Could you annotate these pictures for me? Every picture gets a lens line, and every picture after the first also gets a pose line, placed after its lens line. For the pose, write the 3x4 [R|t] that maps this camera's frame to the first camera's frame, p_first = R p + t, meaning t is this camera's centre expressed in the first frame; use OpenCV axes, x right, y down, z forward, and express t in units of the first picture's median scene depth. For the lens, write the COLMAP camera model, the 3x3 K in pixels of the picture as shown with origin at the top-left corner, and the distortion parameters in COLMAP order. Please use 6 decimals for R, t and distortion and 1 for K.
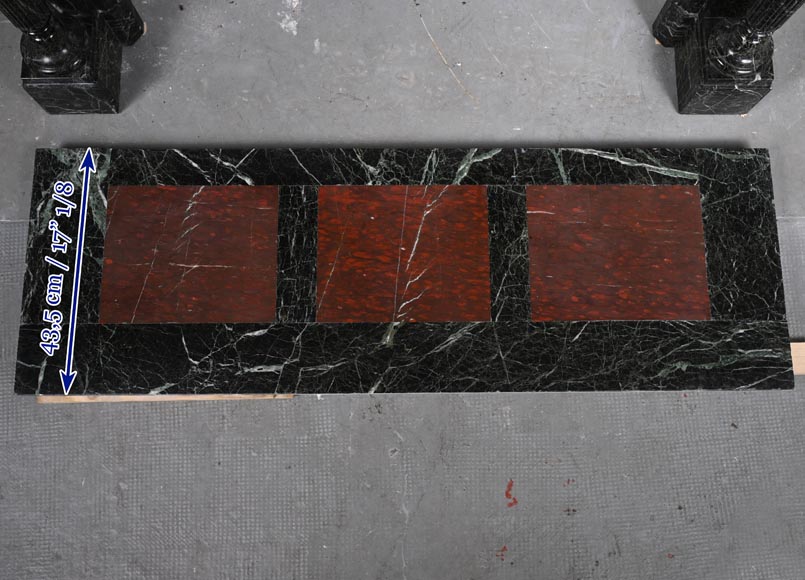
lens RADIAL K [[670.7, 0, 402.5], [0, 670.7, 290.1], [0, 0, 1]] dist [-0.004664, 0.002928]
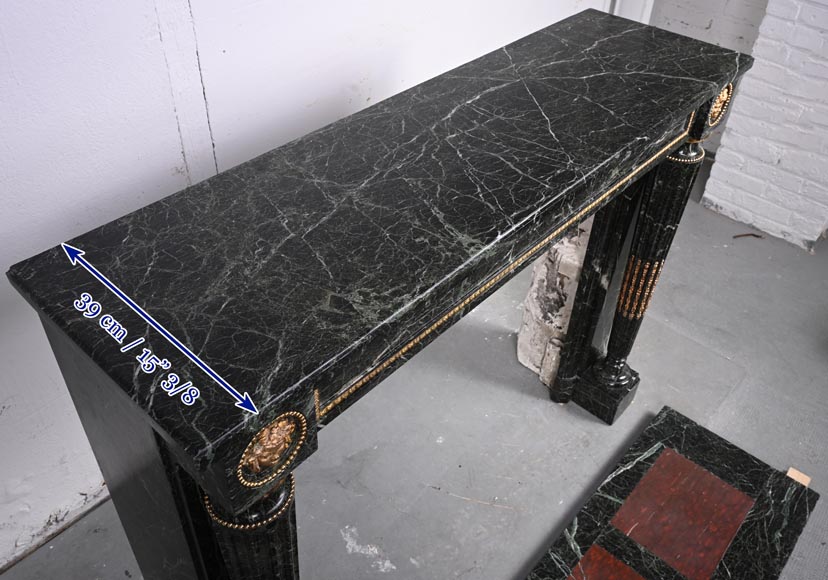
lens RADIAL K [[701.6, 0, 412.6], [0, 701.6, 290.0], [0, 0, 1]] dist [-0.007475, 0.002097]
pose [[0.666504, -0.471816, 0.577202, -0.681452], [0.726837, 0.583421, -0.362390, -0.206798], [-0.165770, 0.661066, 0.731787, -0.288615]]
